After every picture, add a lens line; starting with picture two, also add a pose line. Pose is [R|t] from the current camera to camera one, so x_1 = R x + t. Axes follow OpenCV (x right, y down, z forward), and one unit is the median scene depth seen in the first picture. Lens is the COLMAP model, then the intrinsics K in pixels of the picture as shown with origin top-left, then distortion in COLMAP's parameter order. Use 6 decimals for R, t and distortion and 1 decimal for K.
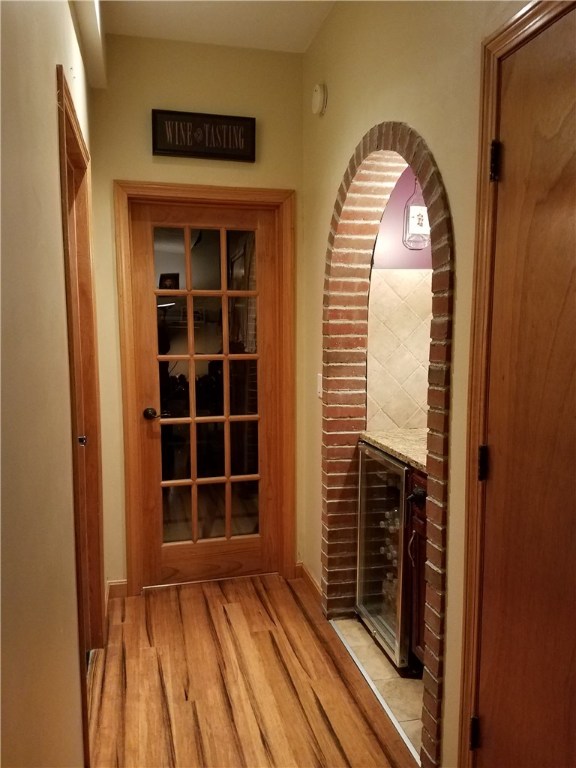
lens RADIAL K [[602.6, 0, 285.2], [0, 602.6, 388.6], [0, 0, 1]] dist [0.259768, -0.430771]
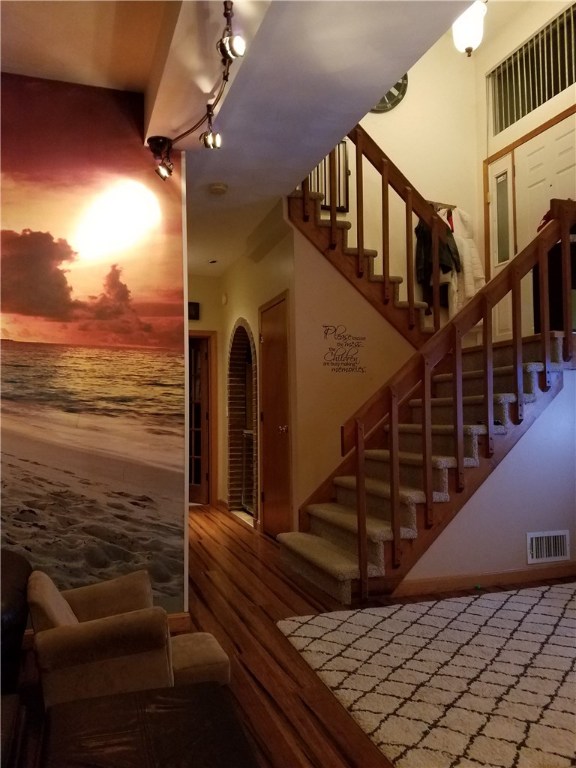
lens RADIAL K [[602.6, 0, 285.2], [0, 602.6, 388.6], [0, 0, 1]] dist [0.259768, -0.430771]
pose [[0.994253, -0.009791, 0.106608, 0.035431], [0.025716, 0.988495, -0.149051, 0.261655], [-0.103923, 0.150936, 0.983066, -1.402404]]
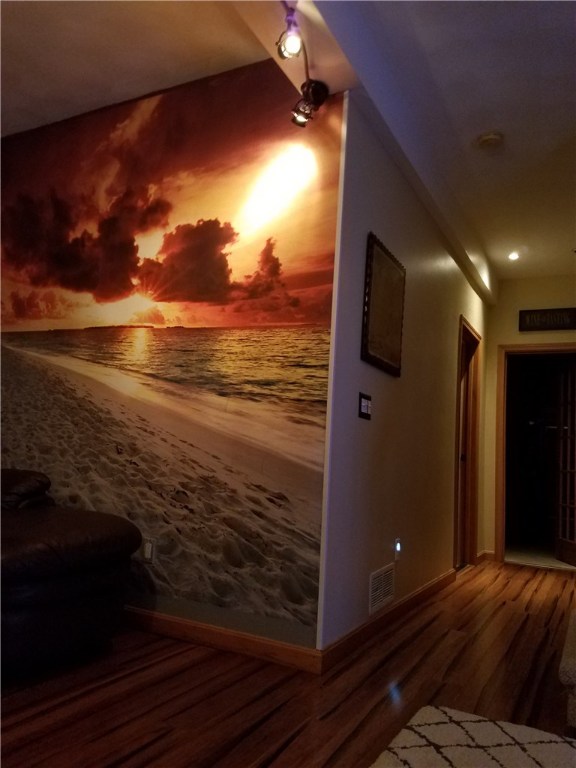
lens RADIAL K [[602.6, 0, 285.2], [0, 602.6, 388.6], [0, 0, 1]] dist [0.259768, -0.430771]
pose [[0.758040, -0.029525, -0.651539, 0.548735], [-0.128690, 0.972564, -0.193798, 0.306994], [0.639386, 0.230753, 0.733443, -0.965946]]
